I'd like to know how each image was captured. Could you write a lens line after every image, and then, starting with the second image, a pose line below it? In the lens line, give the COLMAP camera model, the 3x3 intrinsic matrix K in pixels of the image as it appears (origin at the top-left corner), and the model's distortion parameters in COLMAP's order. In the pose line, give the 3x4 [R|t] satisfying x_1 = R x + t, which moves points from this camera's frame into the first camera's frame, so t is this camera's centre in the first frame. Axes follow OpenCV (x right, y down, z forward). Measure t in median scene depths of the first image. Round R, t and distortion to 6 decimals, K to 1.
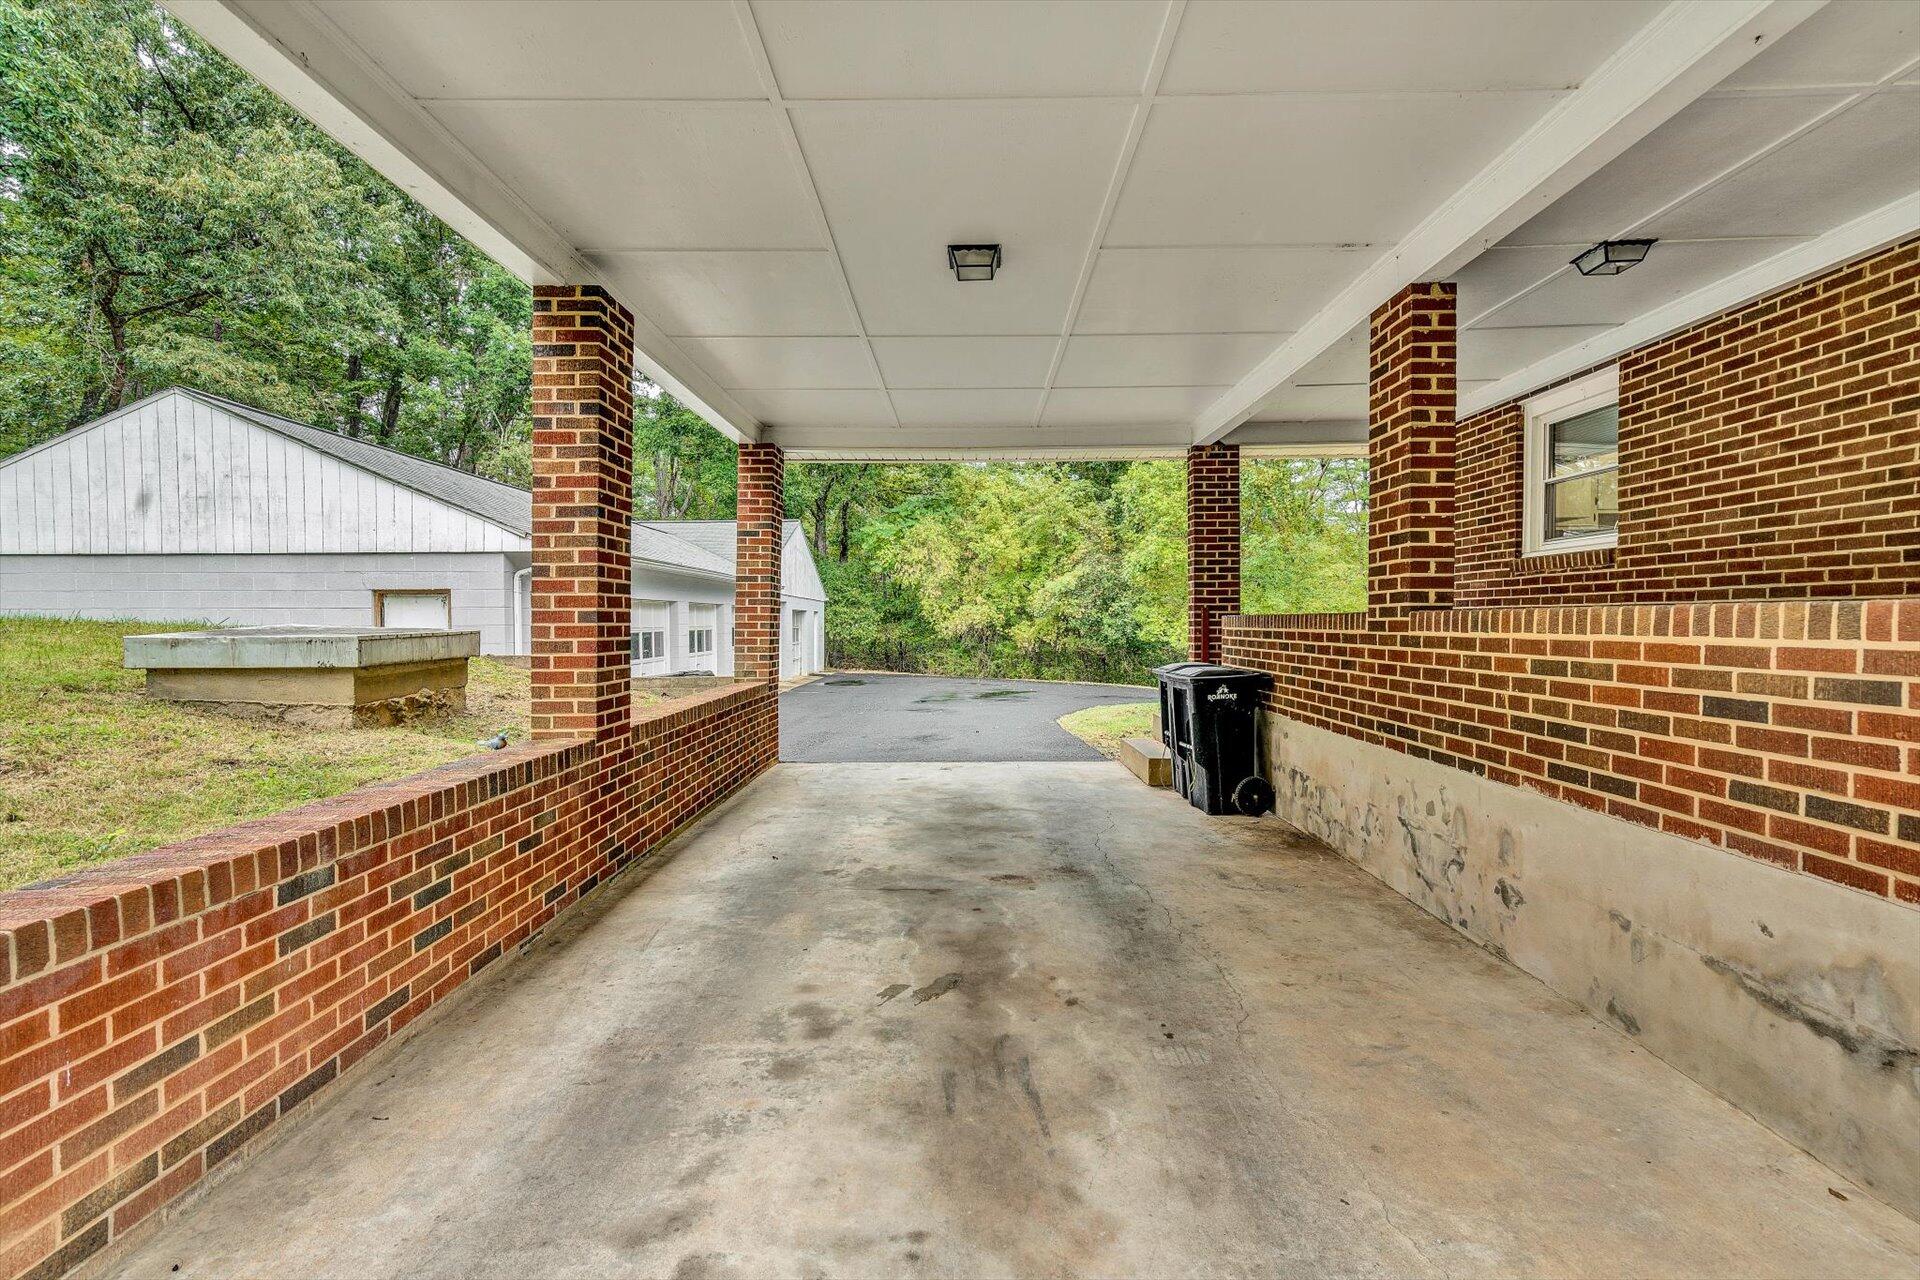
lens RADIAL K [[892.4, 0, 948.3], [0, 892.4, 637.0], [0, 0, 1]] dist [0.000148, 0.000239]
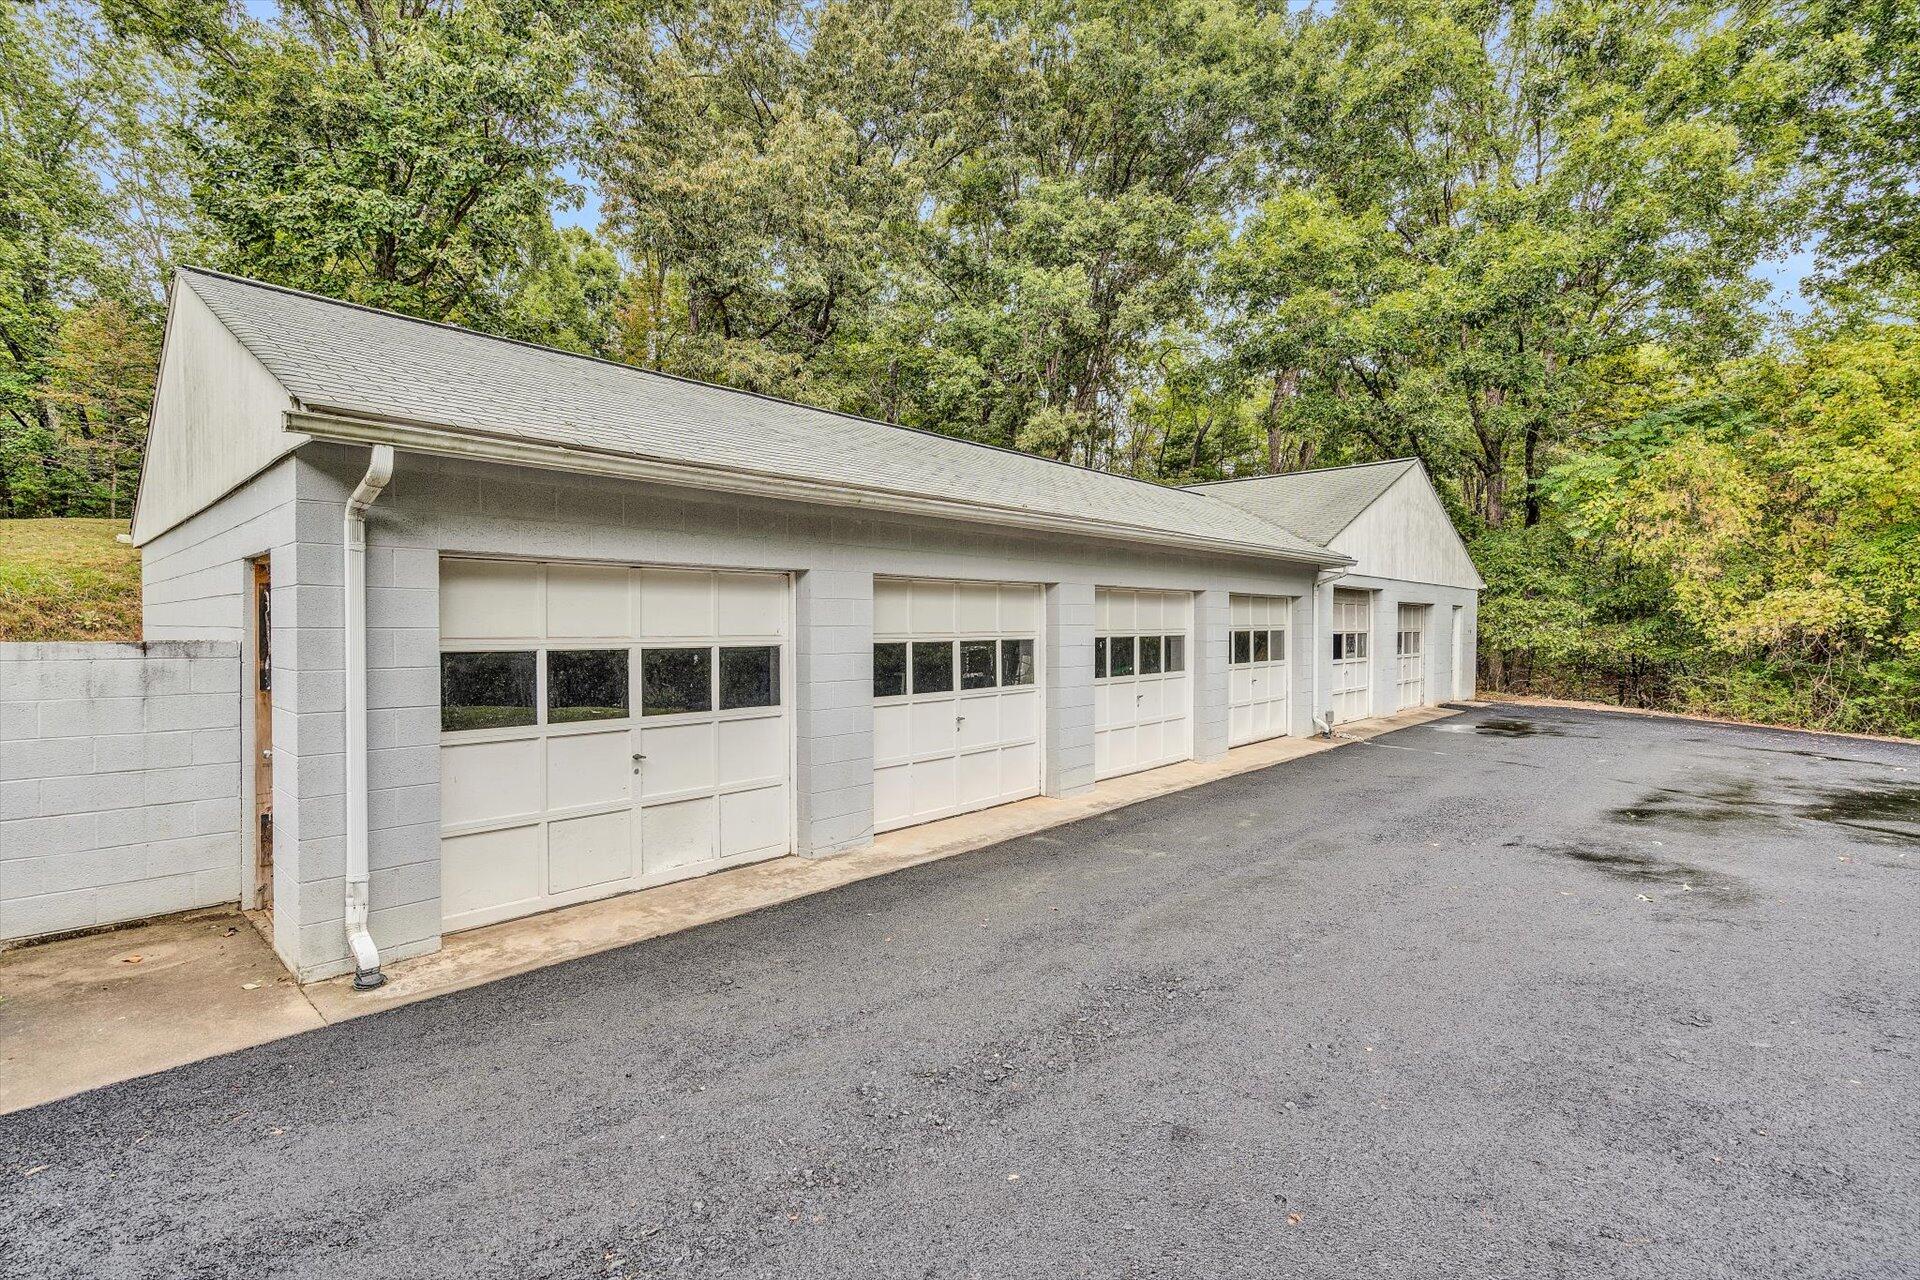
lens RADIAL K [[892.4, 0, 948.3], [0, 892.4, 637.0], [0, 0, 1]] dist [0.000148, 0.000239]
pose [[0.745809, 0.011780, -0.666056, 0.003992], [-0.011903, 0.999920, 0.004356, -0.004477], [0.666053, 0.004680, 0.745889, 0.270941]]
